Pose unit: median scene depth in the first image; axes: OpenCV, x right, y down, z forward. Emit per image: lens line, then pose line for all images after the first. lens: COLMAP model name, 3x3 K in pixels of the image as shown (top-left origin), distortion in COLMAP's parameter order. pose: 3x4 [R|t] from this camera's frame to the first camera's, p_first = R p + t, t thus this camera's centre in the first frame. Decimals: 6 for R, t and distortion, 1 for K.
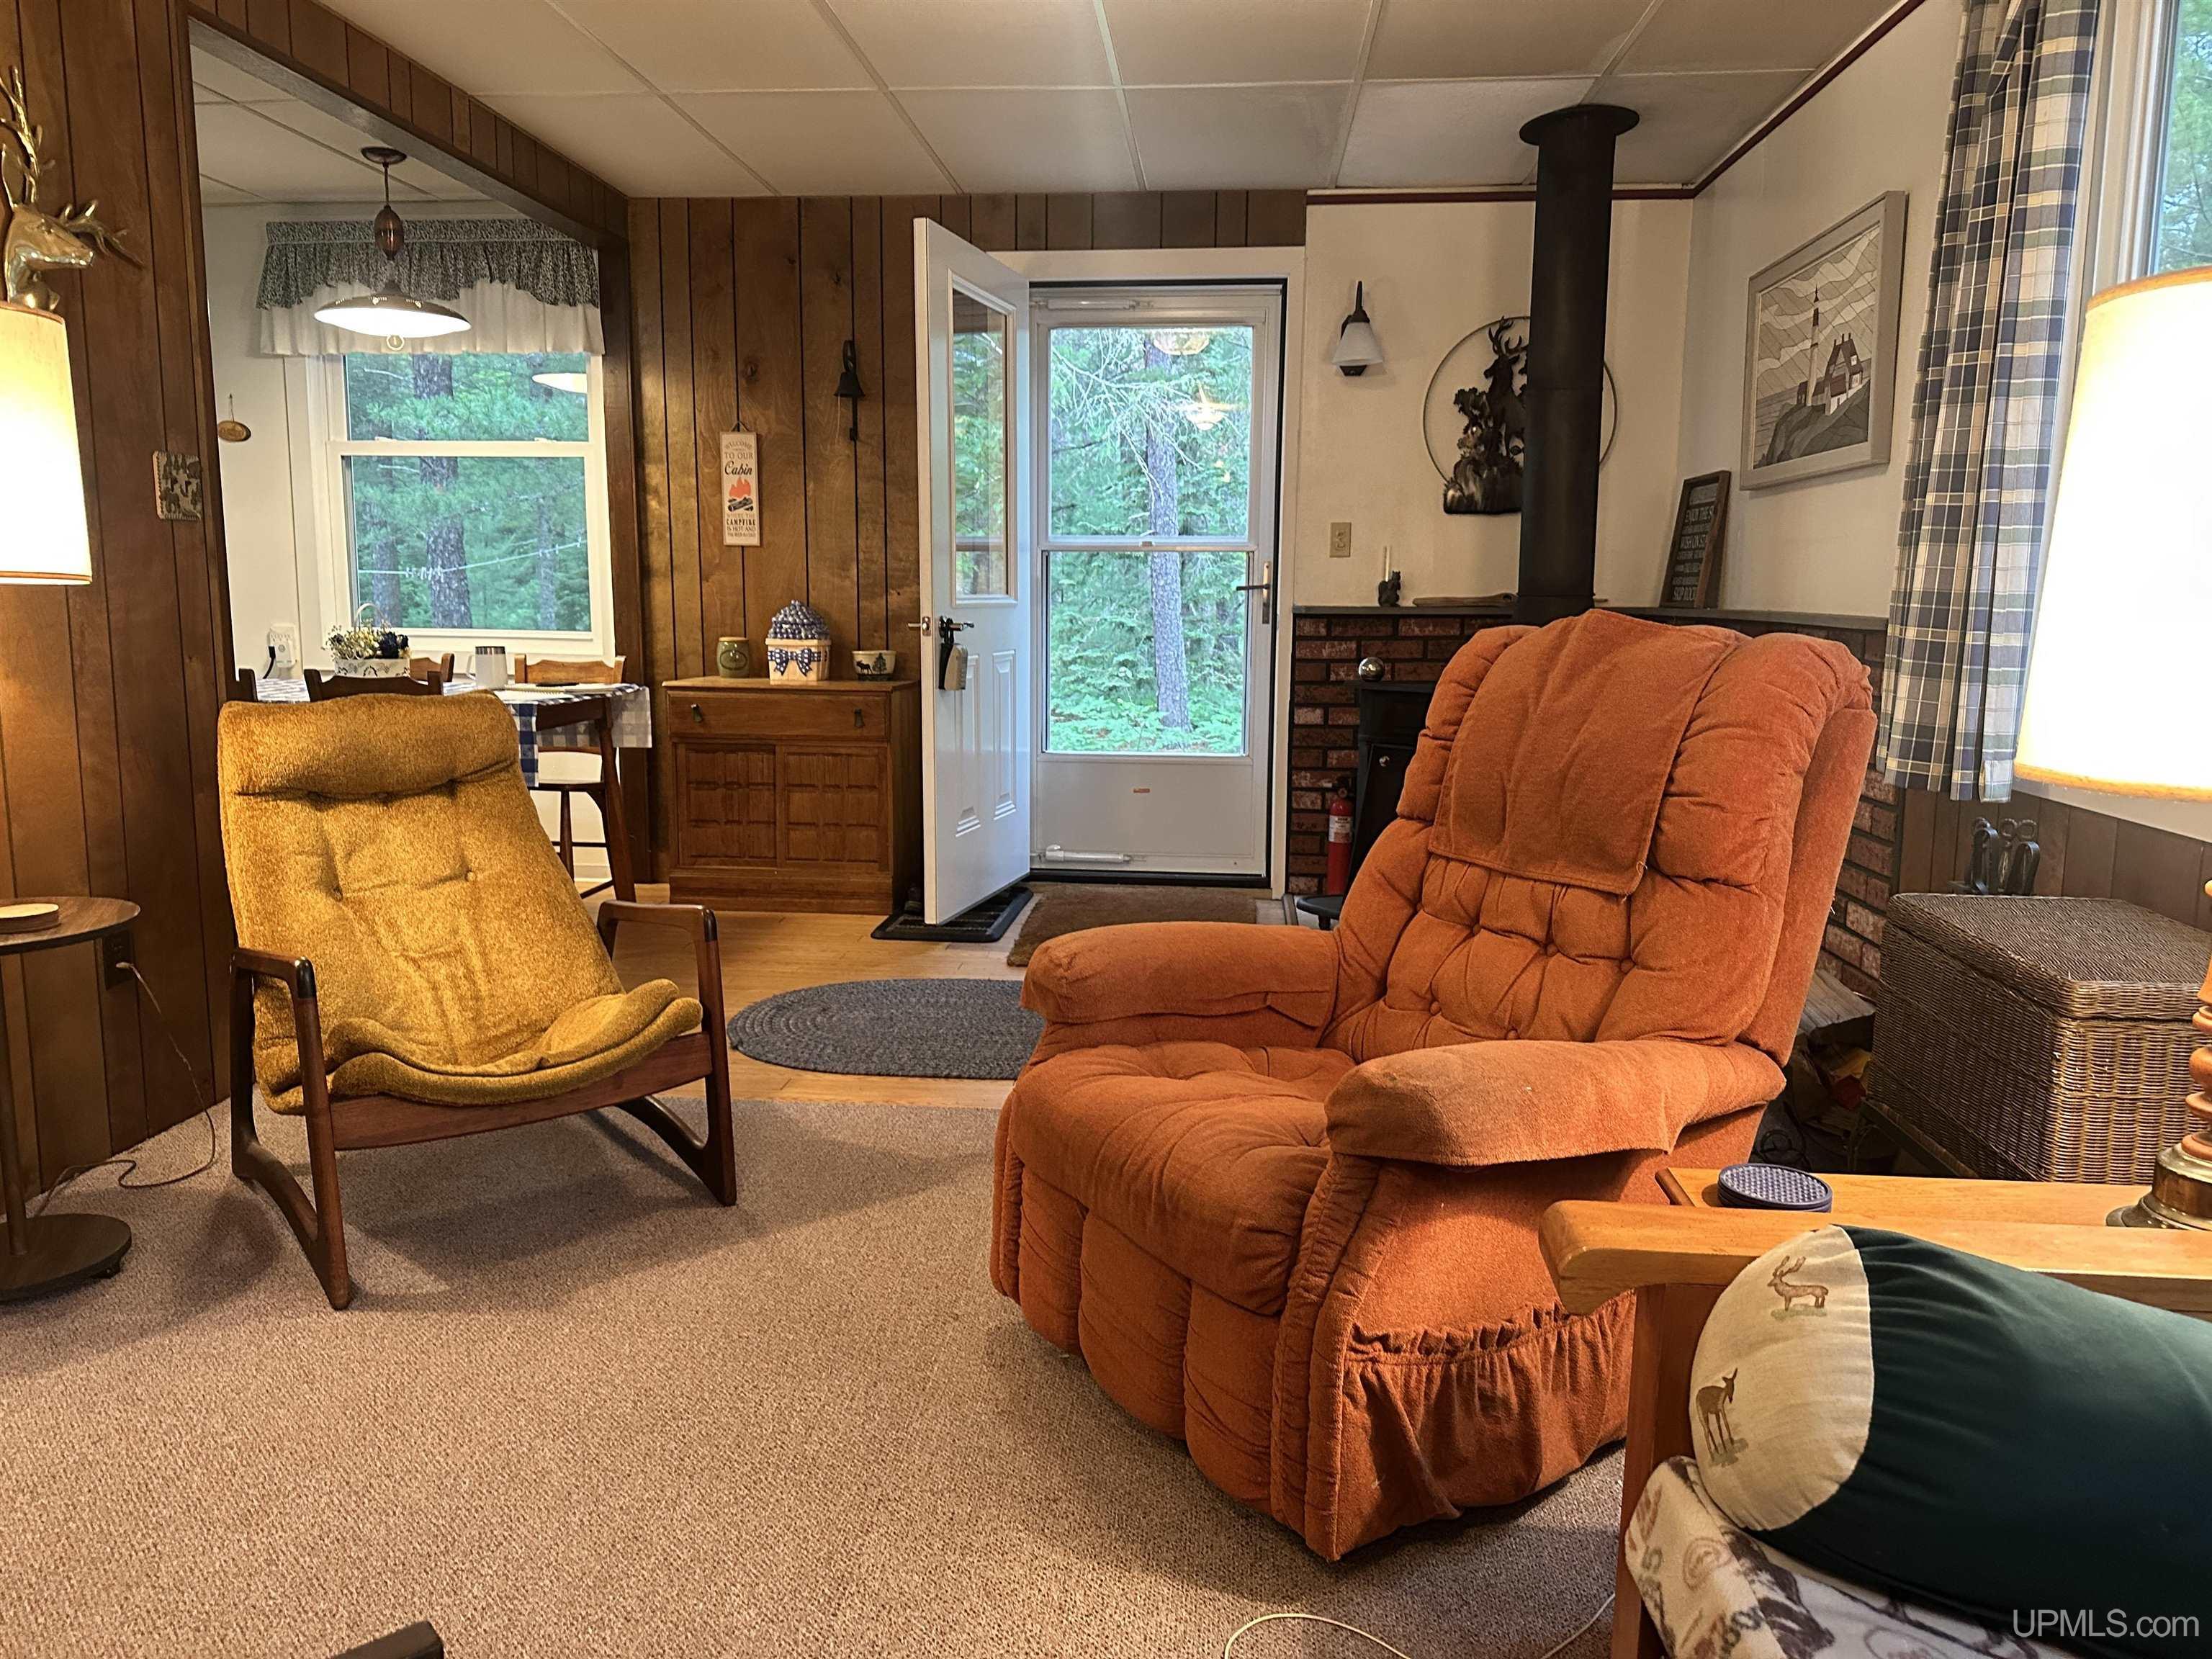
lens RADIAL K [[1540.6, 0, 1098.4], [0, 1540.6, 823.7], [0, 0, 1]] dist [0.000907, -0.025761]
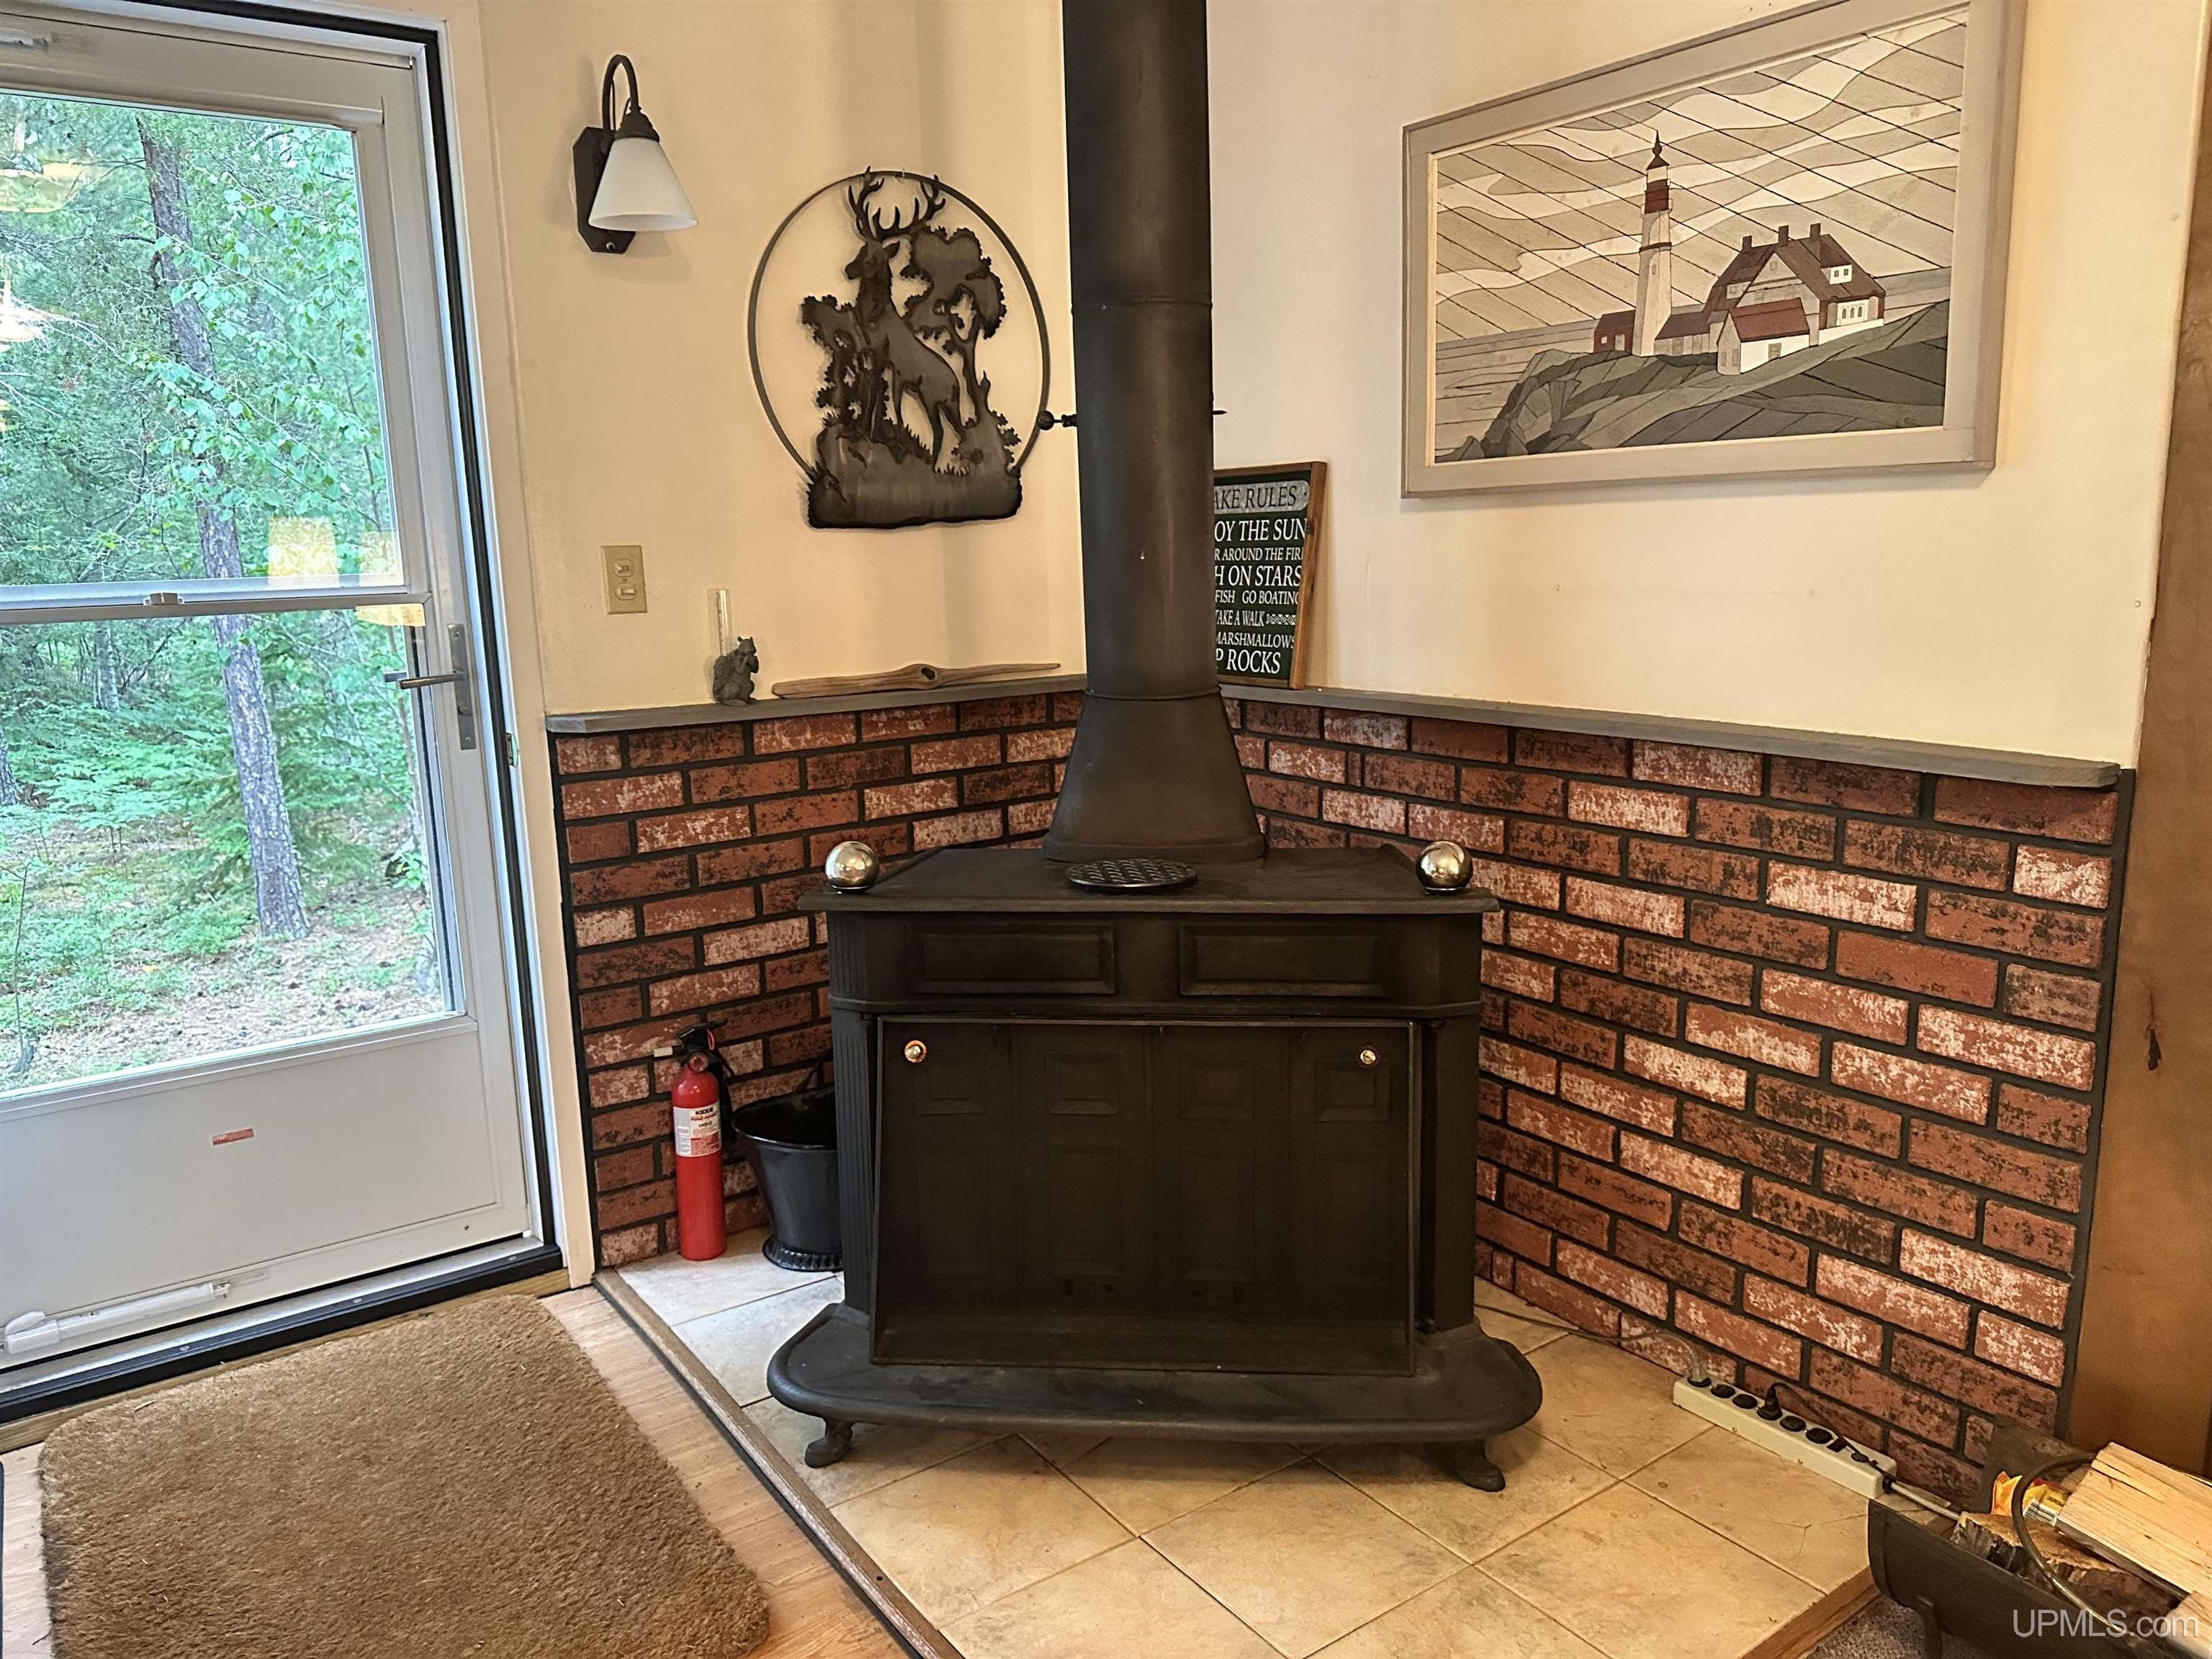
lens RADIAL K [[1540.6, 0, 1108.4], [0, 1540.6, 847.3], [0, 0, 1]] dist [0.000907, -0.025761]
pose [[0.759262, -0.144511, 0.634537, -0.057259], [0.120684, 0.989387, 0.080921, -0.118755], [-0.639497, 0.015138, 0.768644, 0.509277]]
